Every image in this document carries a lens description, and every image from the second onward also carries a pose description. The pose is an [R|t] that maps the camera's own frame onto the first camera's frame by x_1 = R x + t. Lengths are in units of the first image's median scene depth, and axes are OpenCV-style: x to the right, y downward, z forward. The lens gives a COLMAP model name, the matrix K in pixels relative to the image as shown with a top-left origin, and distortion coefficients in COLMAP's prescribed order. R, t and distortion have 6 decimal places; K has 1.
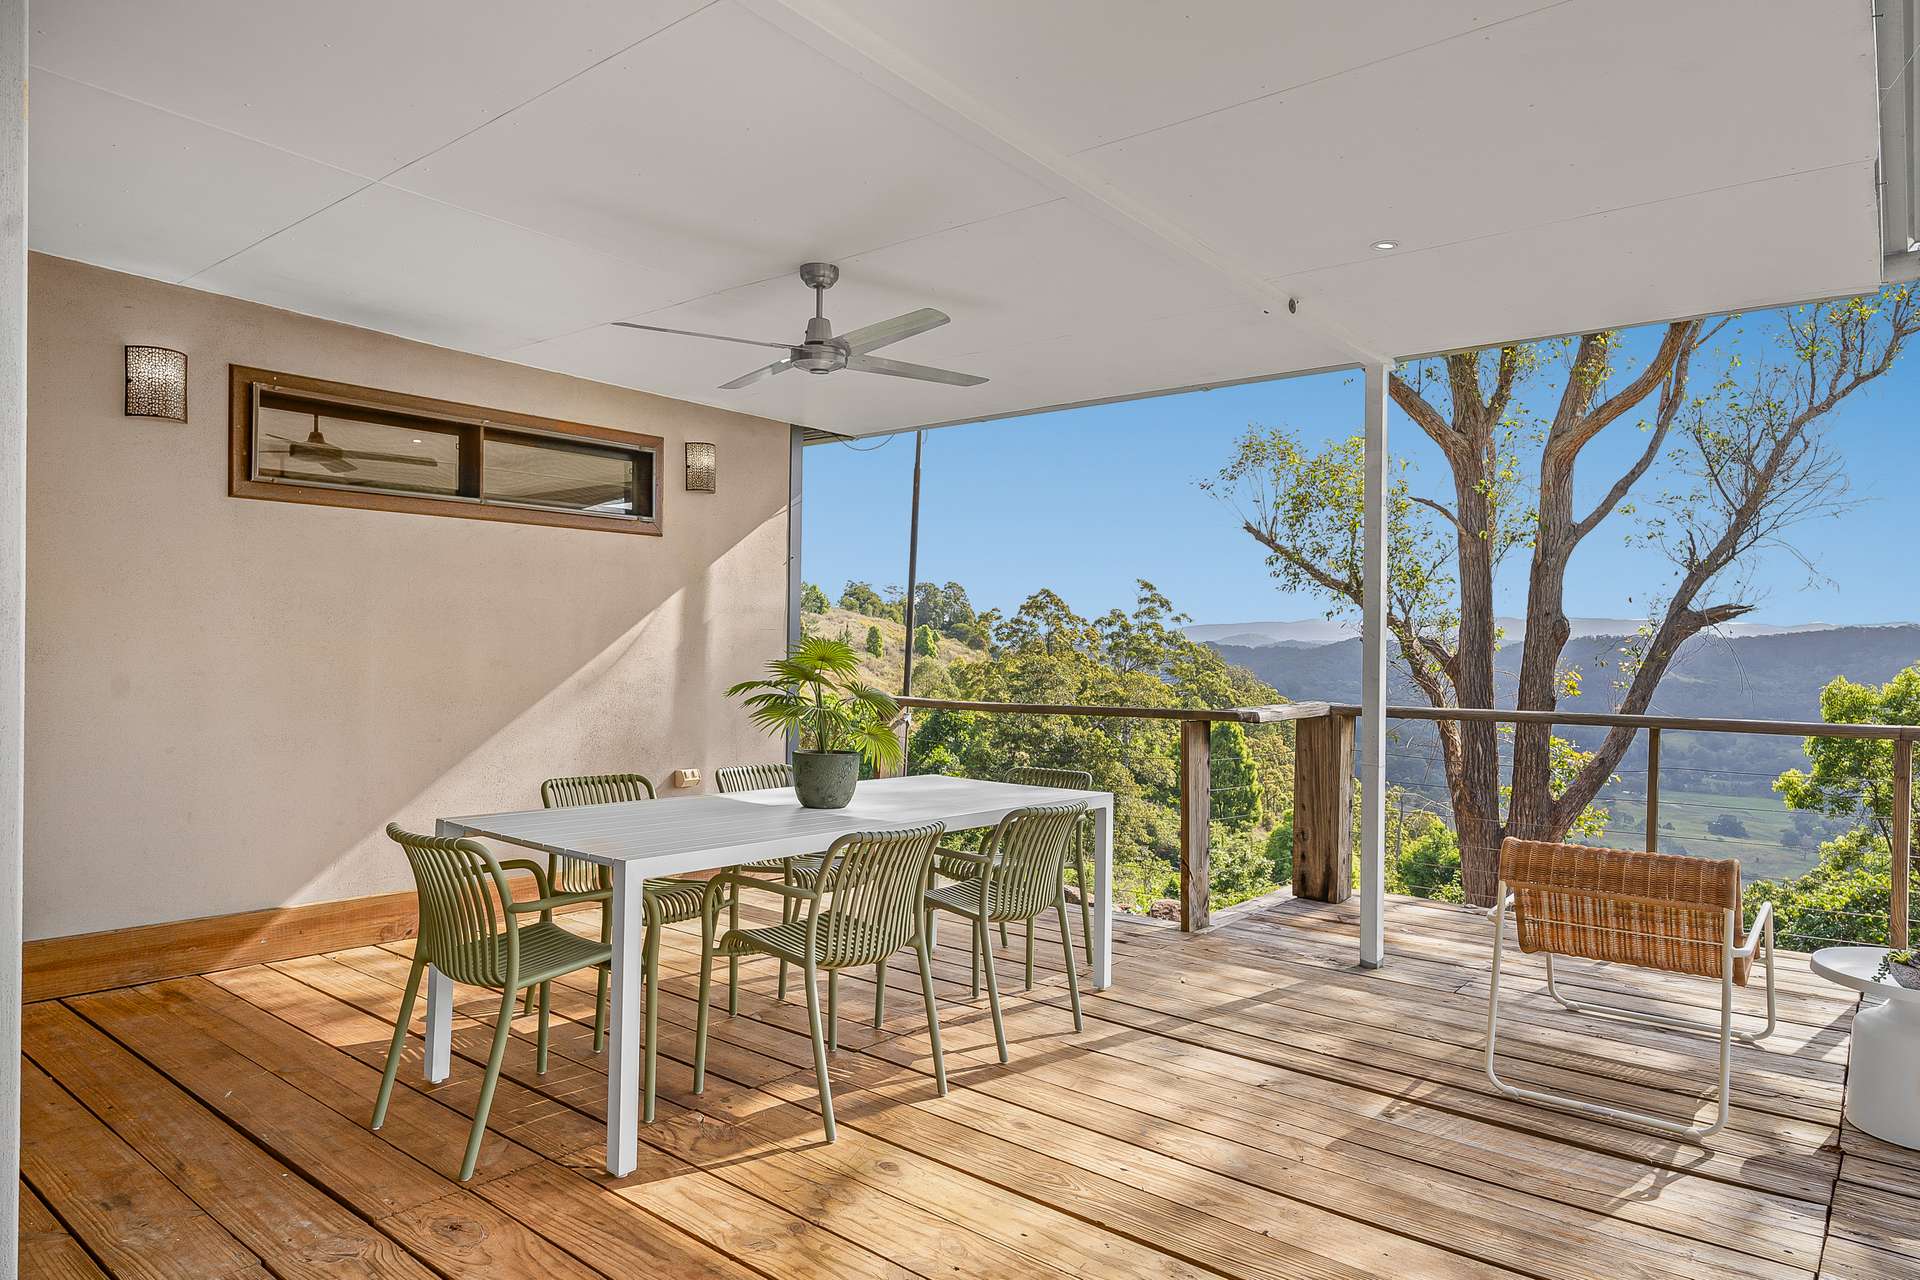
lens RADIAL K [[1147.1, 0, 960.0], [0, 1147.1, 640.0], [0, 0, 1]] dist [0.000499, 0.001262]
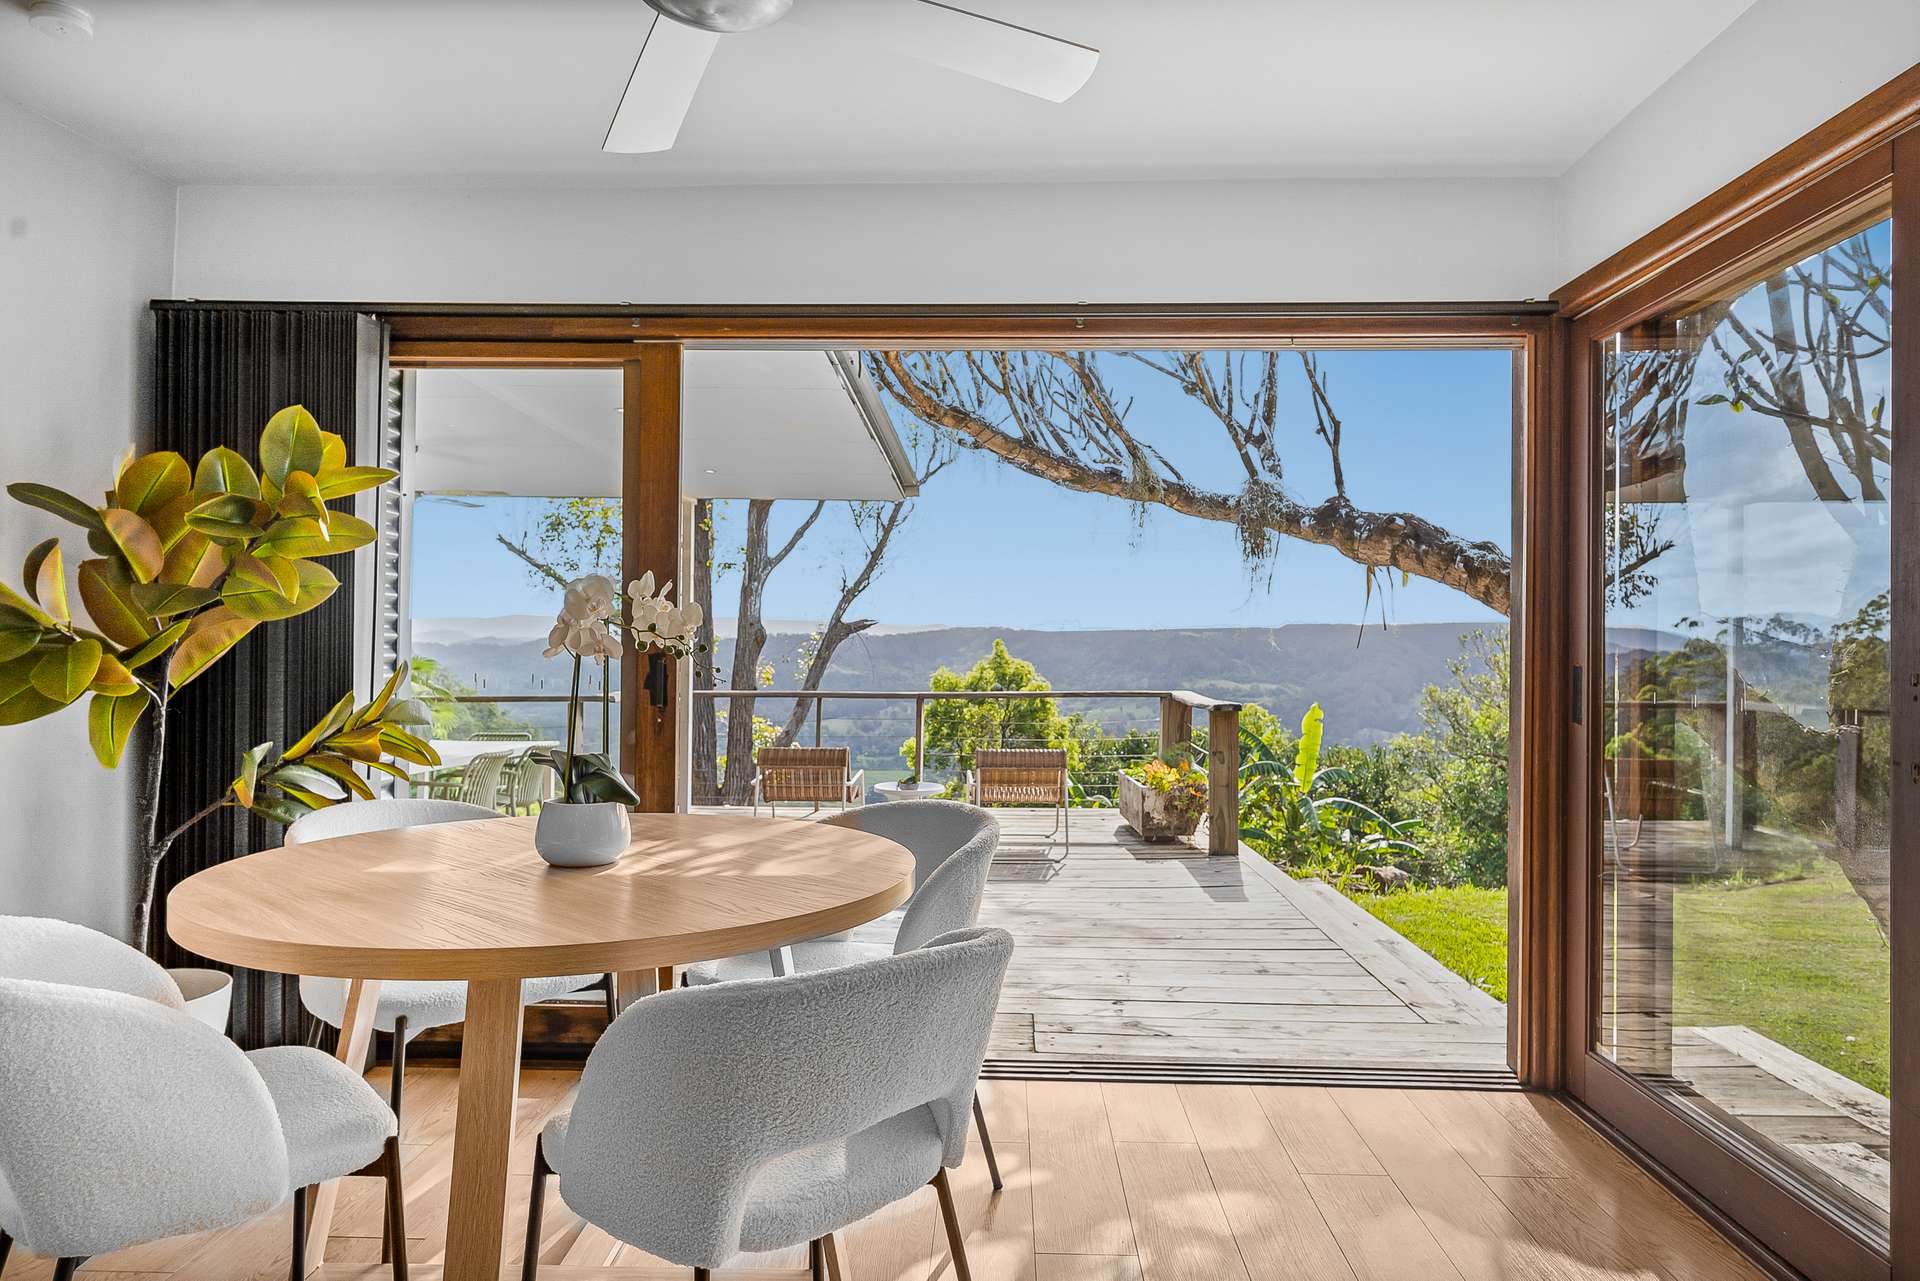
lens RADIAL K [[1119.0, 0, 960.0], [0, 1119.0, 640.5], [0, 0, 1]] dist [0.000640, -0.000026]
pose [[0.785627, 0.000627, 0.618699, -0.423974], [-0.001992, 0.999997, 0.001516, -0.027202], [-0.618697, -0.002423, 0.785626, -0.709471]]
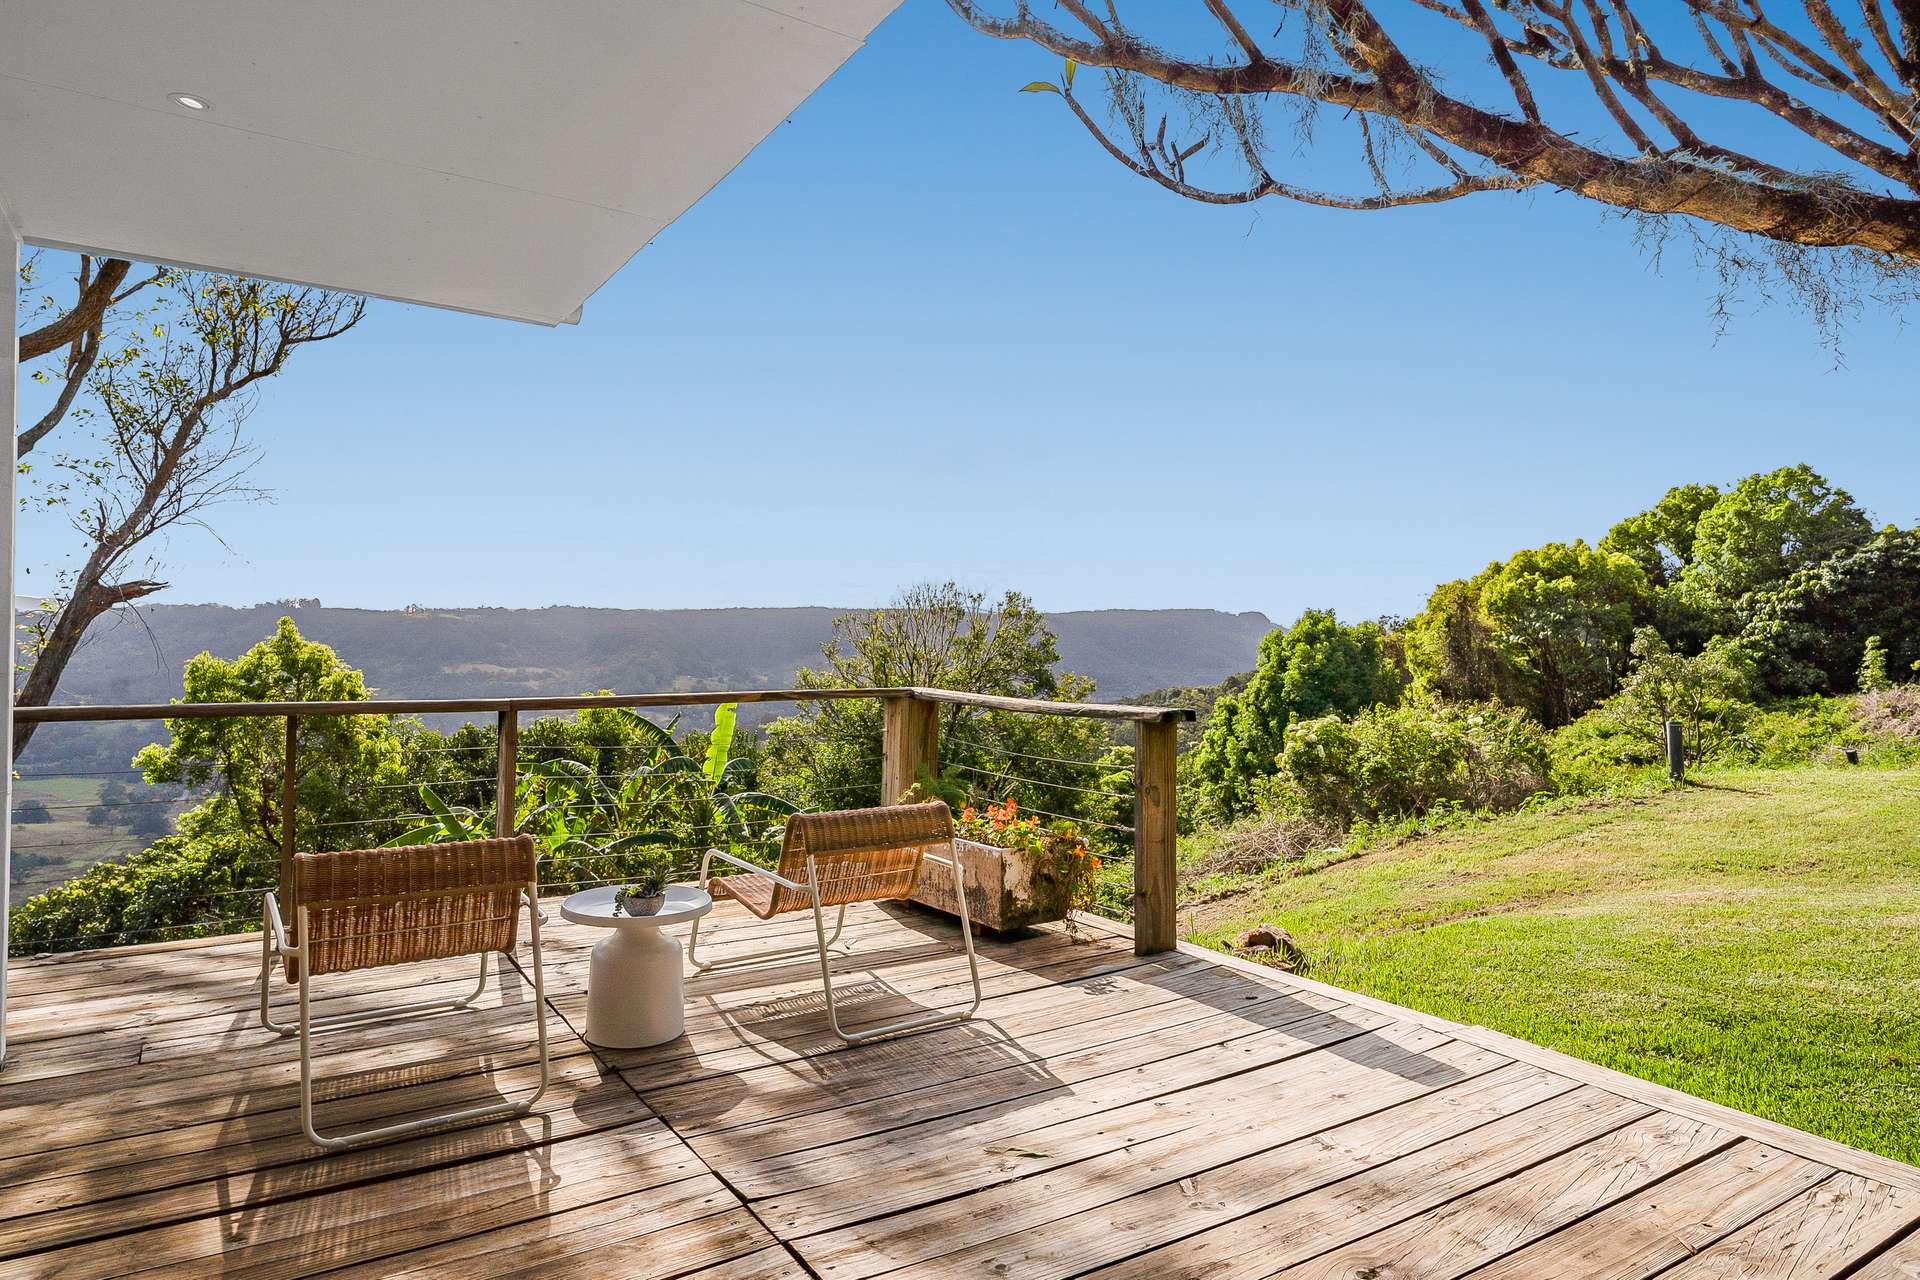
lens RADIAL K [[1147.1, 0, 960.0], [0, 1147.1, 640.0], [0, 0, 1]] dist [0.000499, 0.001262]
pose [[0.311887, -0.007084, 0.950093, -0.144900], [-0.012630, 0.999853, 0.011601, -0.004080], [-0.950035, -0.015618, 0.311752, 0.207713]]
